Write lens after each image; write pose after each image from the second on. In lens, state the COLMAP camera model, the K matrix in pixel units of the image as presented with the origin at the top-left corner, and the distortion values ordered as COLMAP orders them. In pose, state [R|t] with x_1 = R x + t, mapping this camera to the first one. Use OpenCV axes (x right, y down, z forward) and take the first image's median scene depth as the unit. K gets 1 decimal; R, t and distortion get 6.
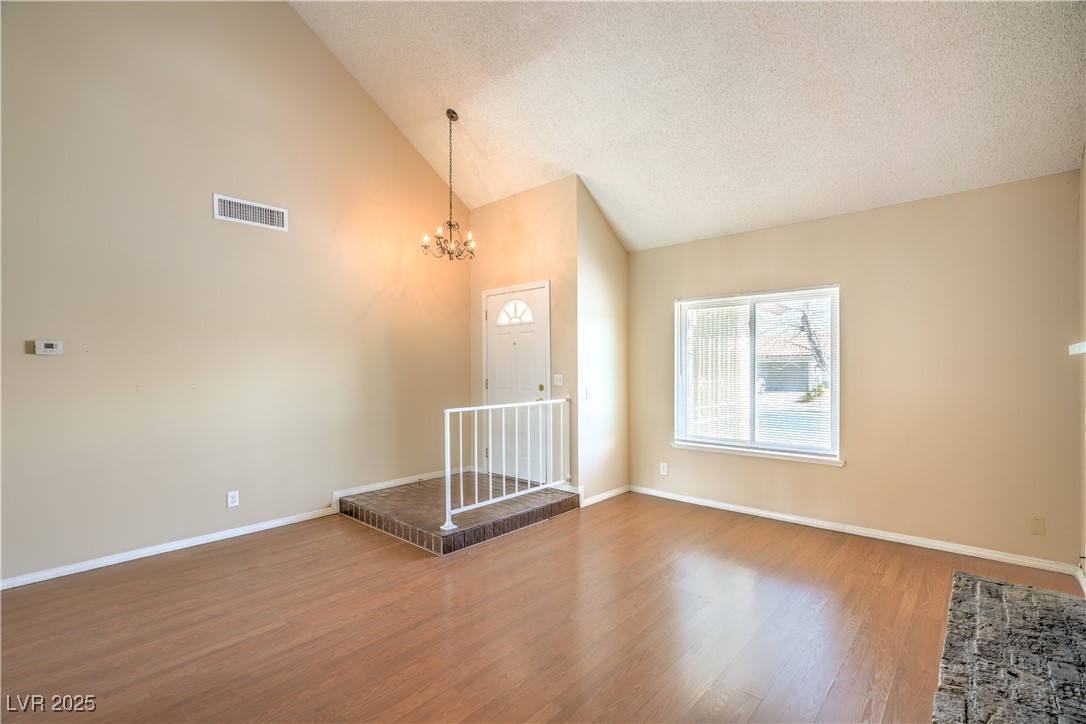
lens RADIAL K [[496.5, 0, 537.4], [0, 496.5, 367.4], [0, 0, 1]] dist [0.000206, 0.004341]
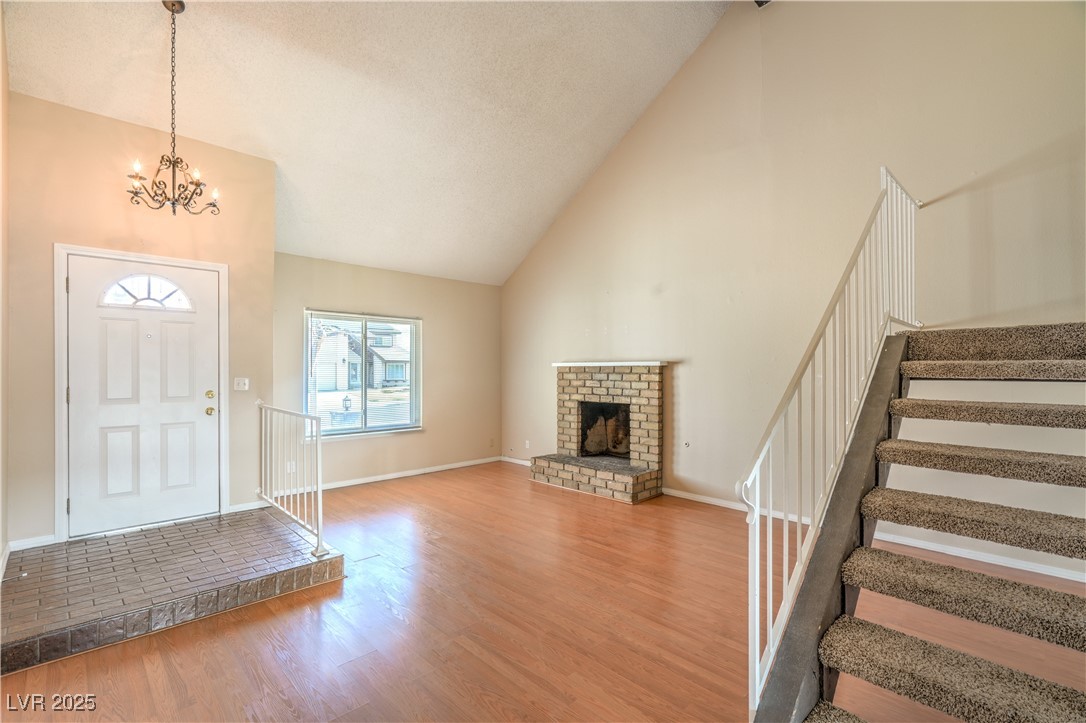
lens RADIAL K [[496.5, 0, 544.2], [0, 496.5, 366.7], [0, 0, 1]] dist [0.000206, 0.004341]
pose [[0.060439, 0.010141, 0.998120, -0.804565], [-0.000225, 0.999949, -0.010146, 0.004242], [-0.998172, 0.000389, 0.060438, 0.433128]]
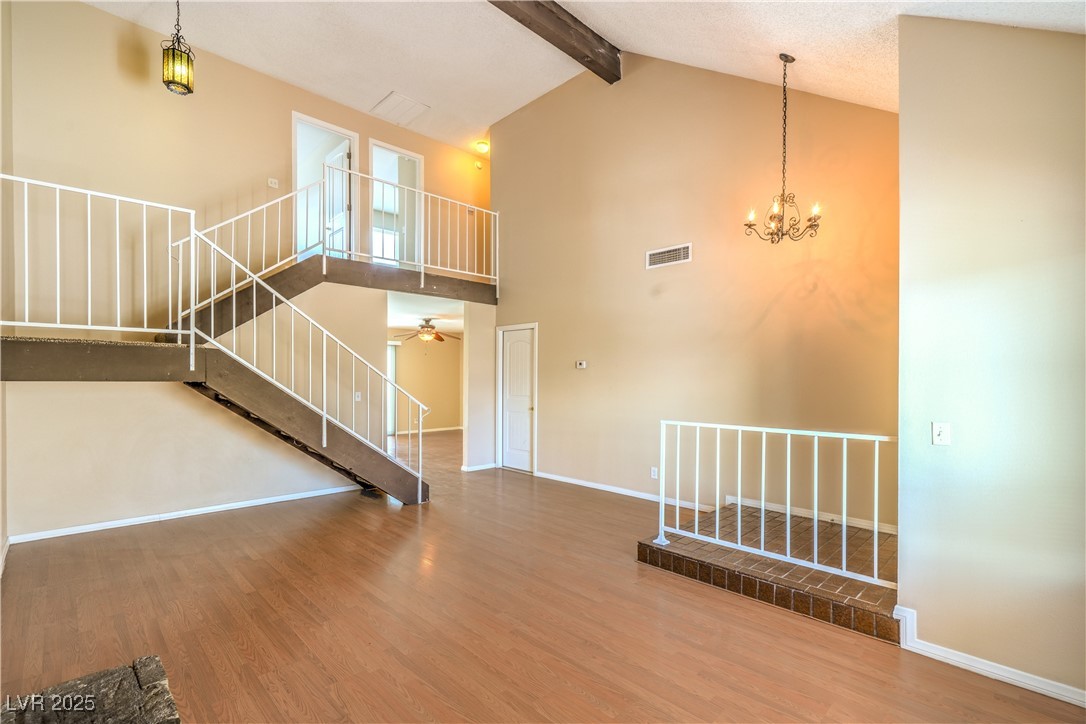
lens RADIAL K [[496.5, 0, 541.6], [0, 496.5, 372.9], [0, 0, 1]] dist [0.000206, 0.004341]
pose [[-0.057988, 0.000917, -0.998317, 0.623390], [-0.003056, 0.999995, 0.001096, -0.006617], [0.998313, 0.003114, -0.057985, 0.636886]]
